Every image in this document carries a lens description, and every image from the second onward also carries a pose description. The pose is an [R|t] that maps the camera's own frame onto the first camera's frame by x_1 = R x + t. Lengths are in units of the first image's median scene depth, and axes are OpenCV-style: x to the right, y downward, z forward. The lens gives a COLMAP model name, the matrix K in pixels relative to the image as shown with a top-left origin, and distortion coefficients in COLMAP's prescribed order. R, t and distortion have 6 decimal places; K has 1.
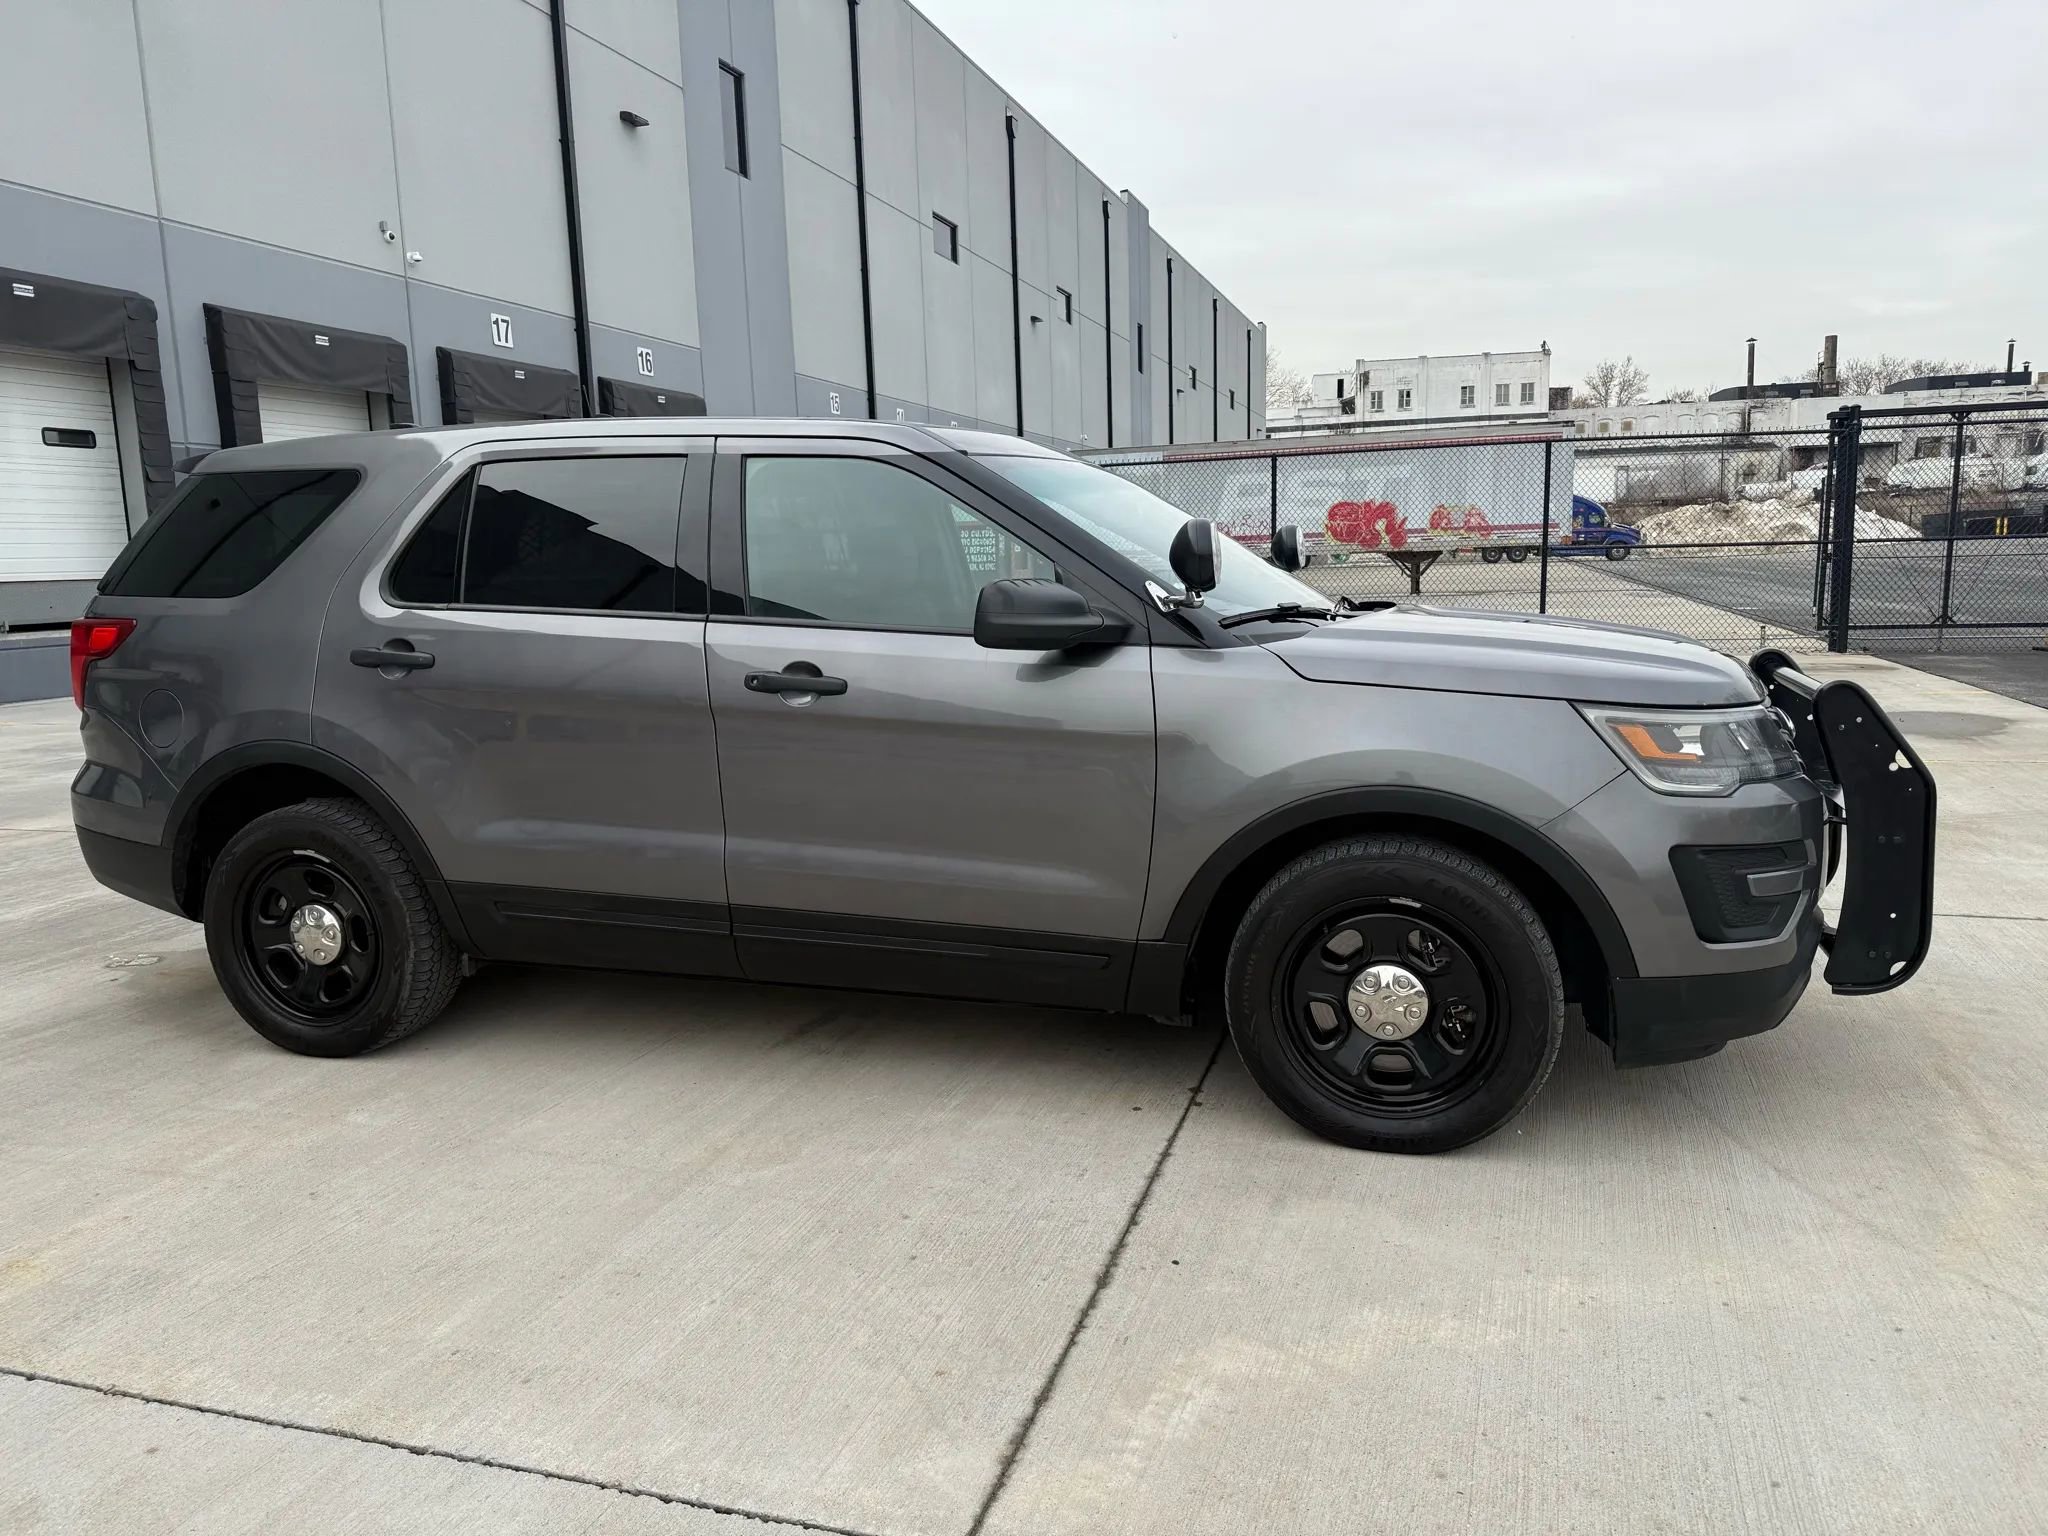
lens RADIAL K [[1443.1, 0, 1024.5], [0, 1443.1, 777.9], [0, 0, 1]] dist [0.039518, -0.046753]
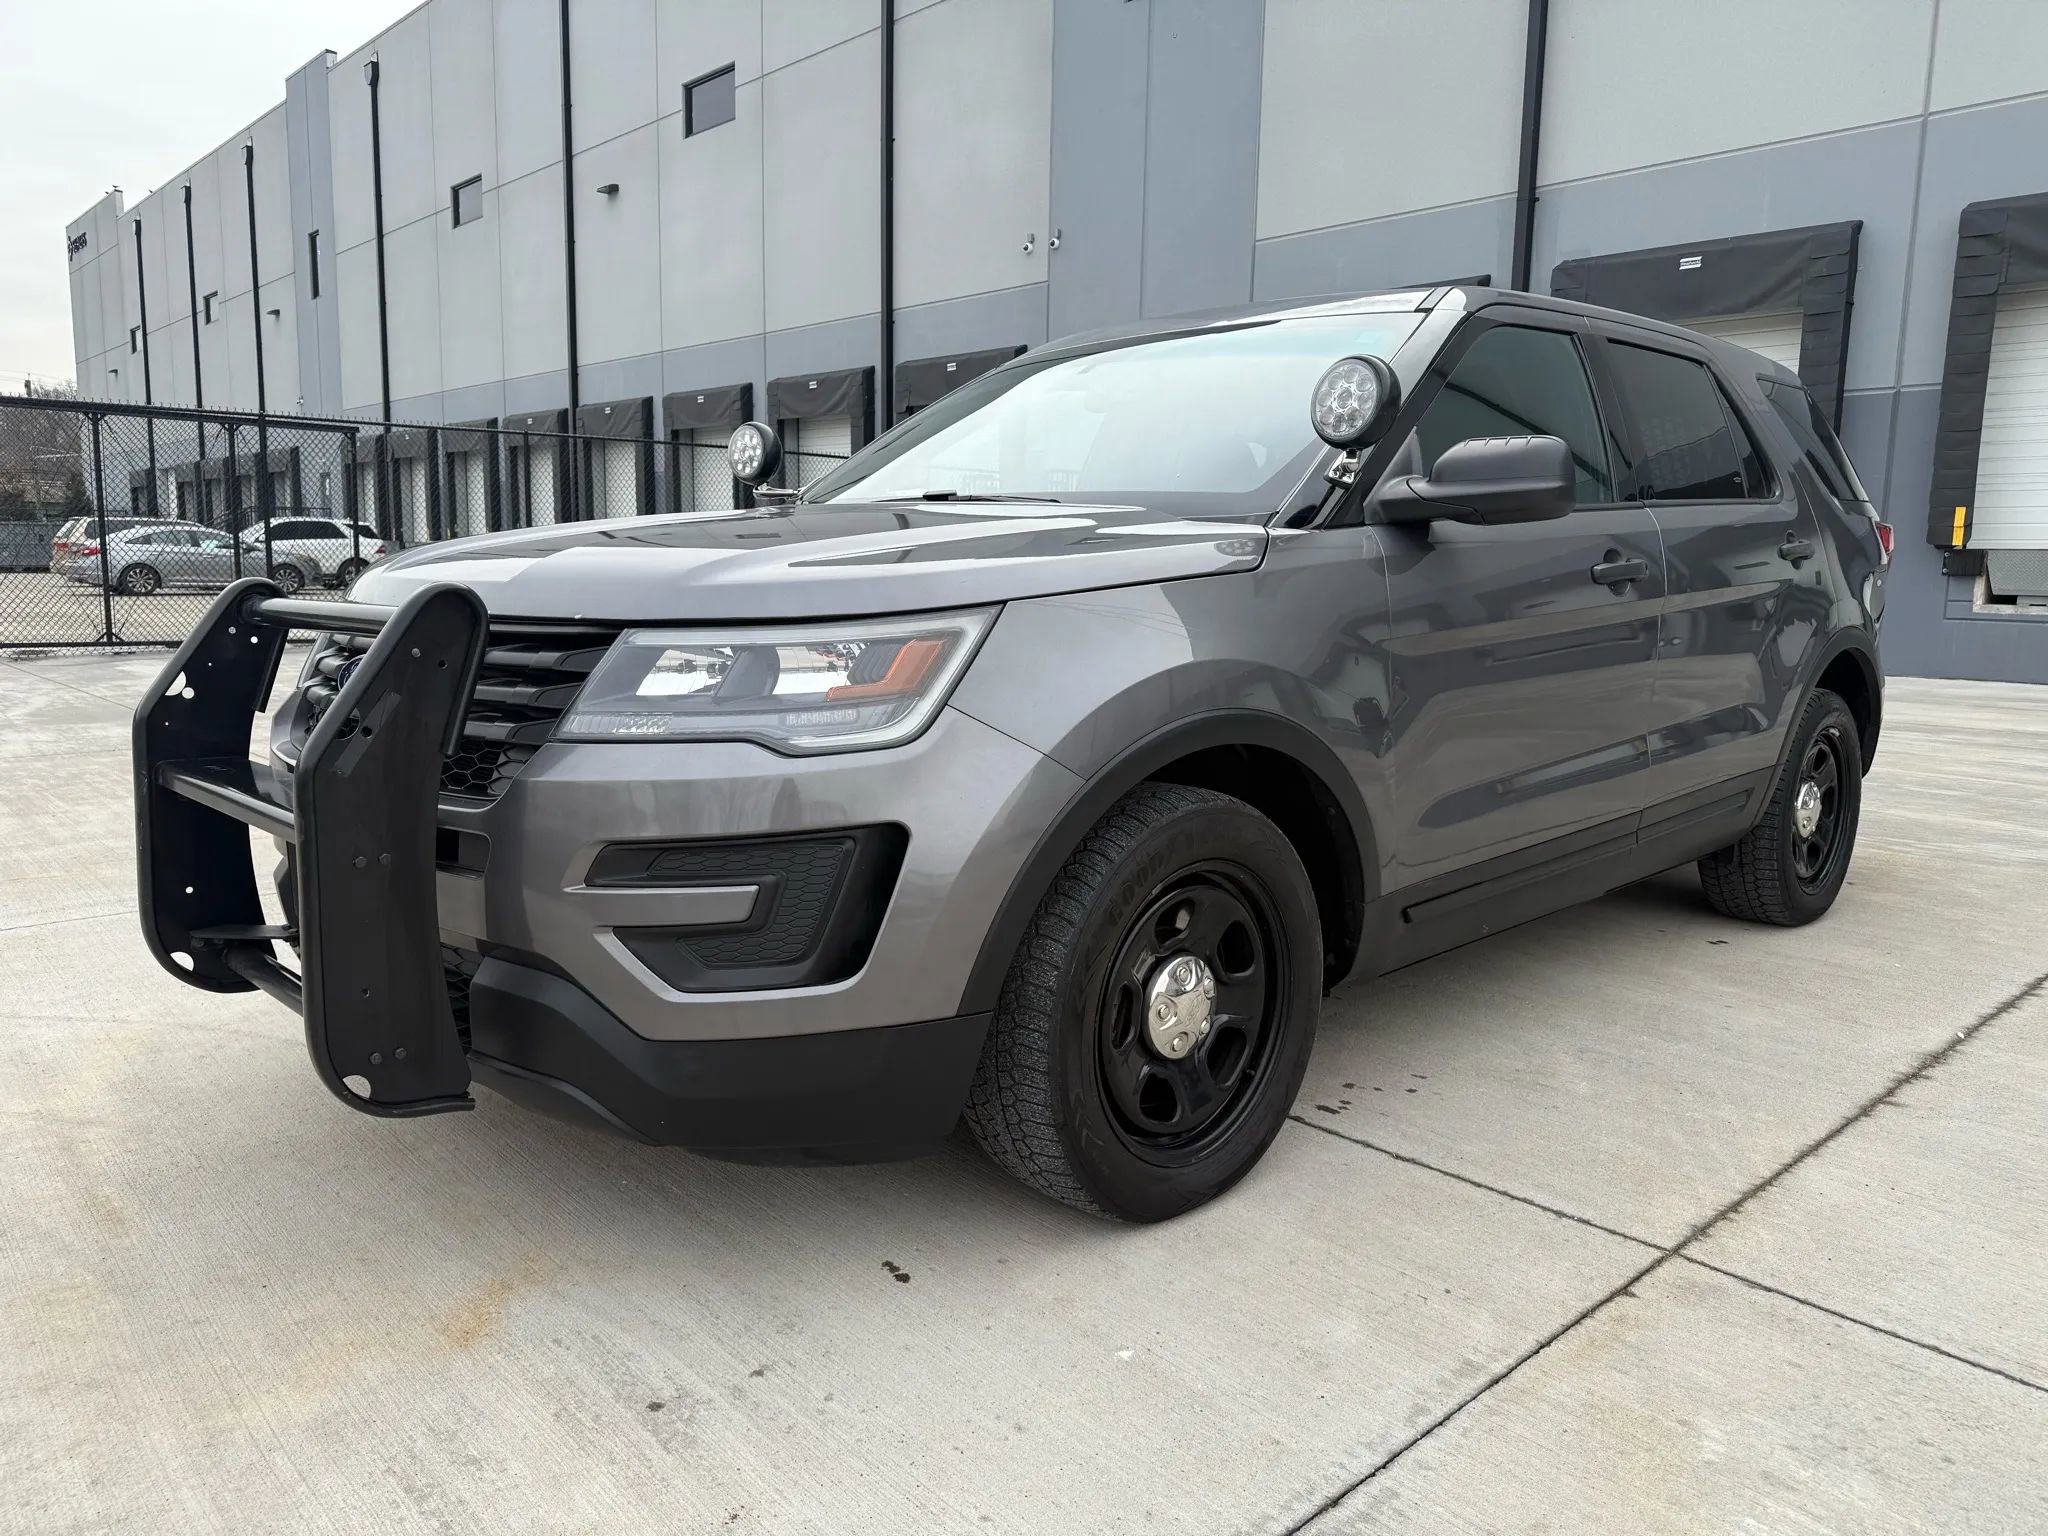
lens RADIAL K [[1443.1, 0, 1033.3], [0, 1443.1, 765.8], [0, 0, 1]] dist [0.039518, -0.046753]
pose [[-0.491772, 0.140320, -0.859343, 0.864253], [-0.135212, 0.962651, 0.234566, -0.175113], [0.860161, 0.231546, -0.454432, 1.442462]]
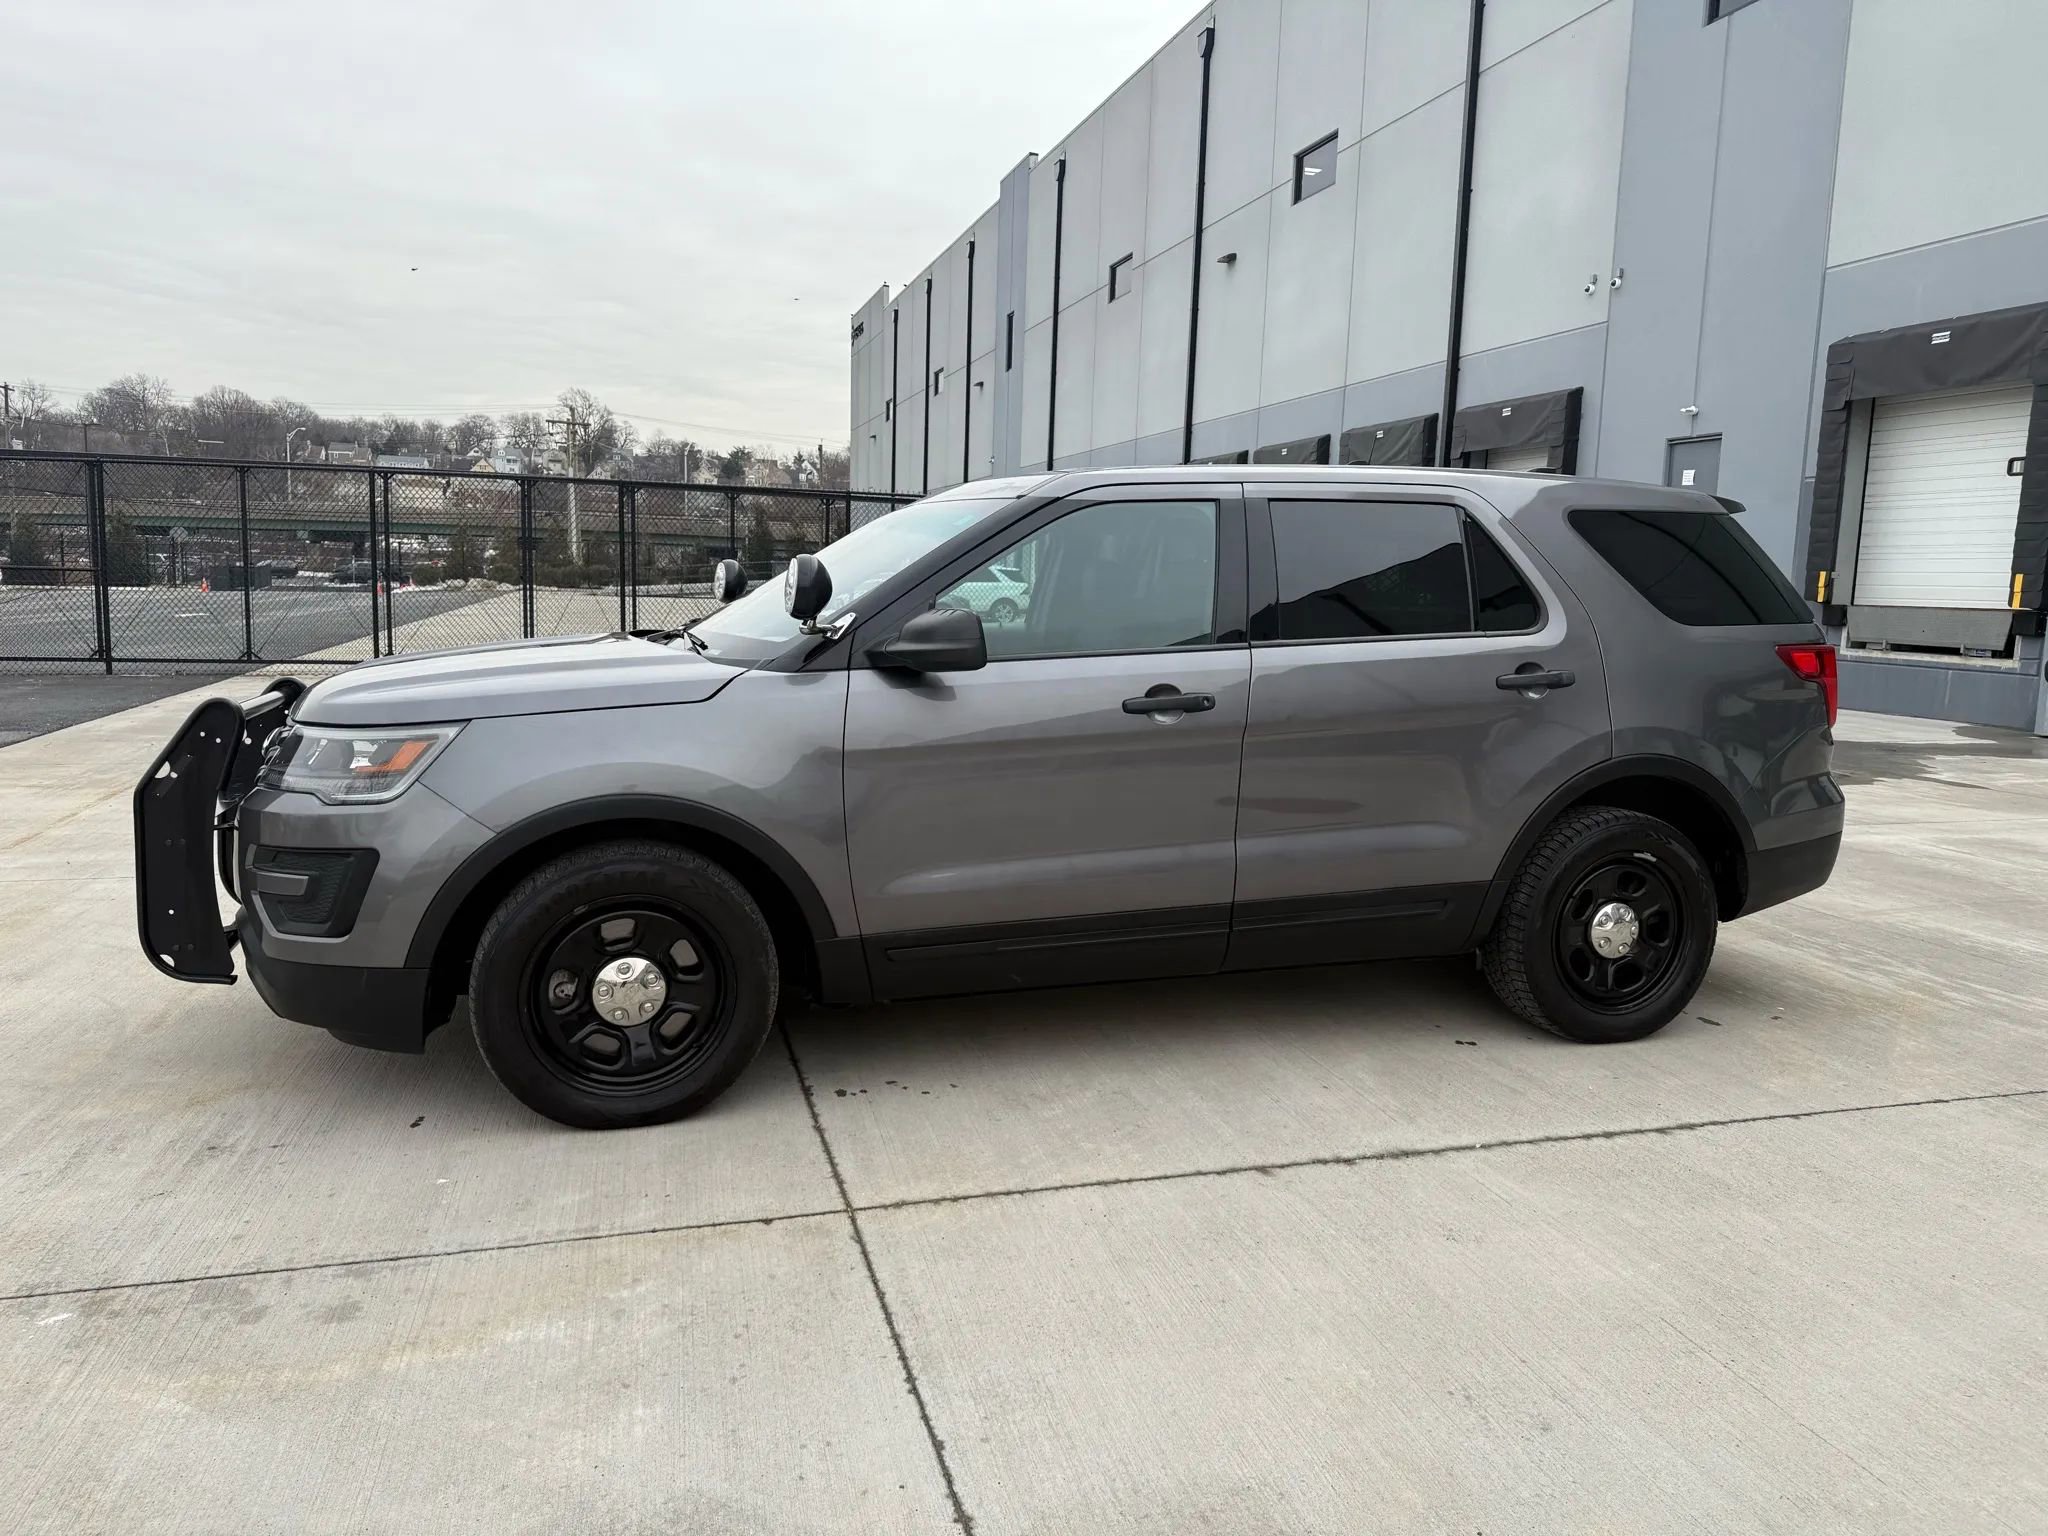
lens RADIAL K [[1443.1, 0, 1030.4], [0, 1443.1, 757.7], [0, 0, 1]] dist [0.039518, -0.046753]
pose [[-0.831798, 0.072390, -0.550337, 0.612084], [-0.089473, 0.961009, 0.261642, -0.342177], [0.547819, 0.266873, -0.792889, 2.053292]]
